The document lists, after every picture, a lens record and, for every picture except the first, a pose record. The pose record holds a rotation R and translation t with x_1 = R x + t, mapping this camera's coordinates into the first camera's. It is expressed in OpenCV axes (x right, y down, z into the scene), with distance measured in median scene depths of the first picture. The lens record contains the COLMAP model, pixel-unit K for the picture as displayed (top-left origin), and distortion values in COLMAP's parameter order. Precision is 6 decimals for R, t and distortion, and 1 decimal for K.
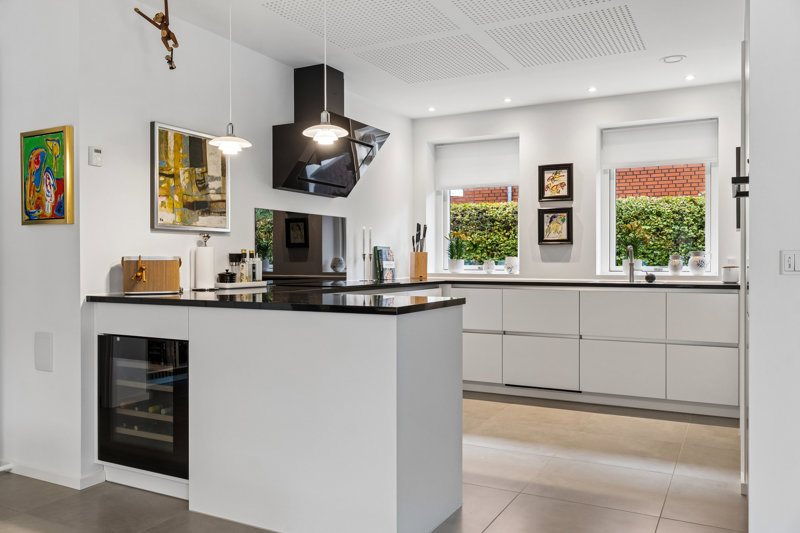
lens RADIAL K [[635.2, 0, 400.0], [0, 635.2, 266.5], [0, 0, 1]] dist [0.005360, 0.004081]
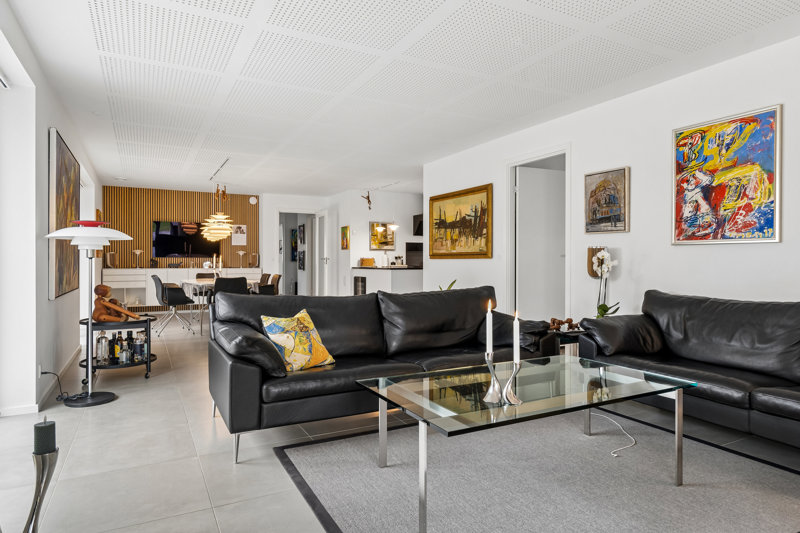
lens RADIAL K [[482.6, 0, 403.7], [0, 482.6, 260.4], [0, 0, 1]] dist [-0.000575, -0.000588]
pose [[0.831712, -0.001021, -0.555206, 1.277690], [-0.006601, 0.999909, -0.011728, 0.031764], [0.555167, 0.013419, 0.831630, -1.181095]]
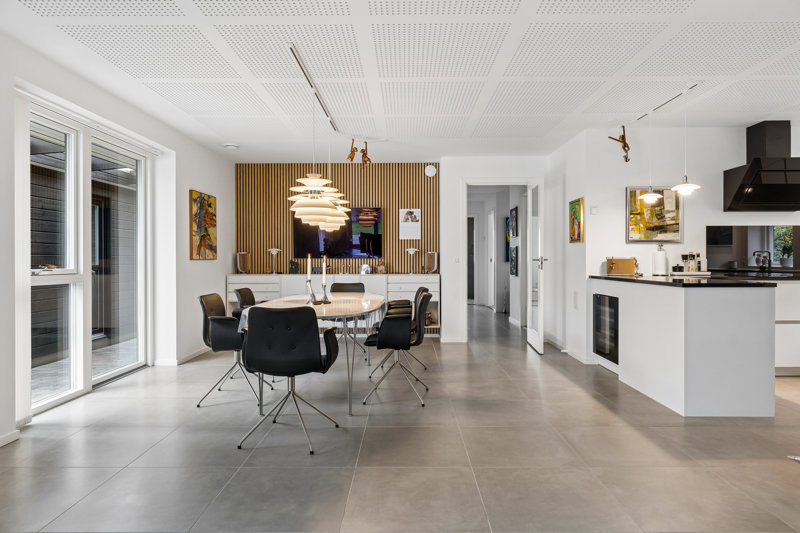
lens RADIAL K [[482.6, 0, 403.7], [0, 482.6, 260.4], [0, 0, 1]] dist [-0.000575, -0.000588]
pose [[0.465869, 0.000110, -0.884854, 0.558767], [-0.006724, 0.999972, -0.003416, 0.004373], [0.884828, 0.007541, 0.465857, -0.266702]]
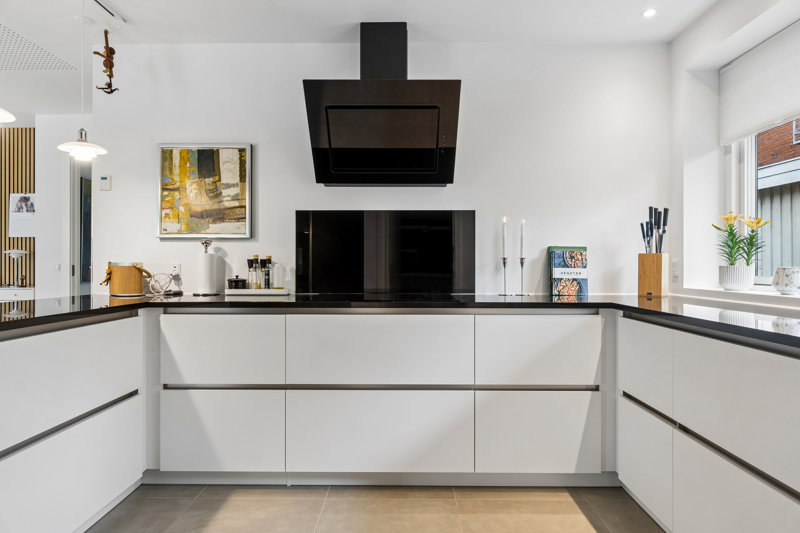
lens RADIAL K [[479.6, 0, 402.0], [0, 479.6, 264.2], [0, 0, 1]] dist [0.001162, 0.000619]
pose [[0.462023, -0.002816, -0.886863, 0.537226], [-0.010000, 0.999915, -0.008385, -0.009658], [0.886811, 0.012743, 0.461956, 0.930066]]
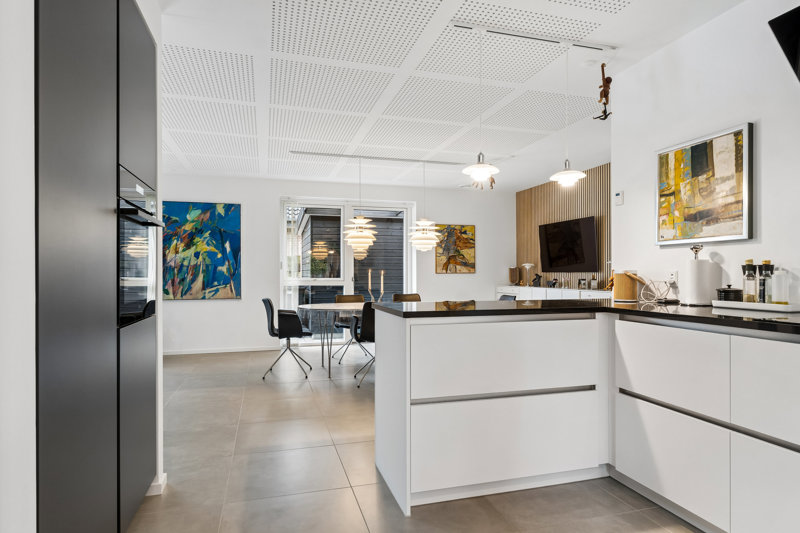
lens RADIAL K [[467.5, 0, 400.6], [0, 467.5, 274.1], [0, 0, 1]] dist [-0.001573, -0.000583]
pose [[-0.717013, 0.000675, -0.697060, 0.488356], [-0.007624, 0.999932, 0.008810, -0.012018], [0.697018, 0.011632, -0.716959, 1.200053]]
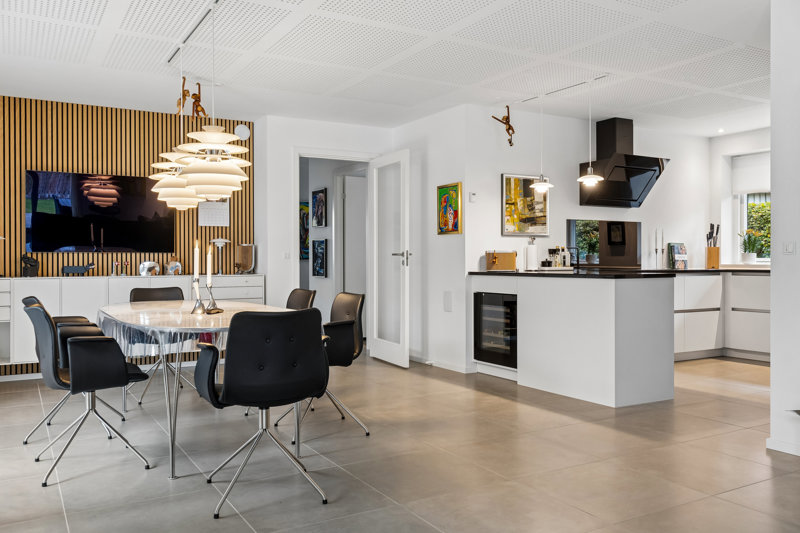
lens RADIAL K [[661.7, 0, 403.9], [0, 661.7, 263.5], [0, 0, 1]] dist [0.010734, 0.007433]
pose [[0.852004, -0.000594, -0.523535, 0.314330], [-0.001930, 0.999989, -0.004276, 0.025986], [0.523531, 0.004654, 0.851994, -0.652401]]
